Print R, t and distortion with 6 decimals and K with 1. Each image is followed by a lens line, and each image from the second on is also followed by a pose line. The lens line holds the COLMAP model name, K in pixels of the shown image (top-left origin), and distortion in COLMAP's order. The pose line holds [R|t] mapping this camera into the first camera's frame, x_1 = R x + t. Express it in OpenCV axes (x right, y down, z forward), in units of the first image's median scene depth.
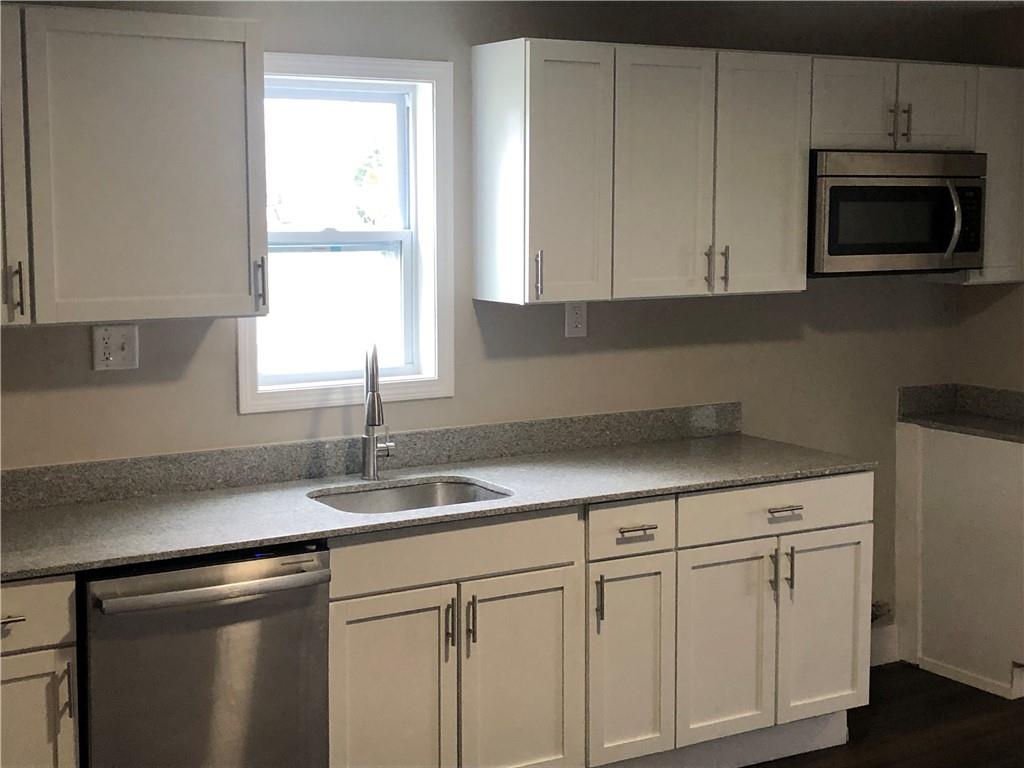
lens RADIAL K [[1506.8, 0, 490.3], [0, 1506.8, 375.9], [0, 0, 1]] dist [0.095799, 0.000000]
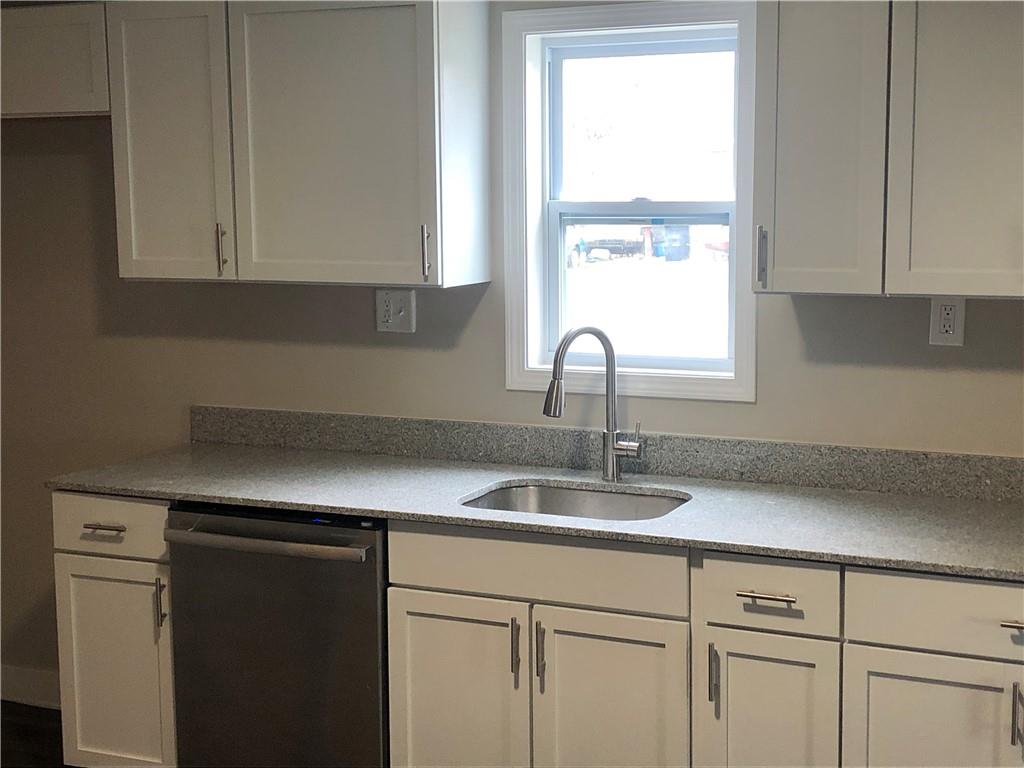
lens RADIAL K [[1506.8, 0, 518.3], [0, 1506.8, 365.9], [0, 0, 1]] dist [0.095799, 0.000000]
pose [[0.564261, 0.095453, -0.820060, 0.612775], [-0.089859, 0.994493, 0.053927, -0.041471], [0.820692, 0.043261, 0.569731, 0.444168]]
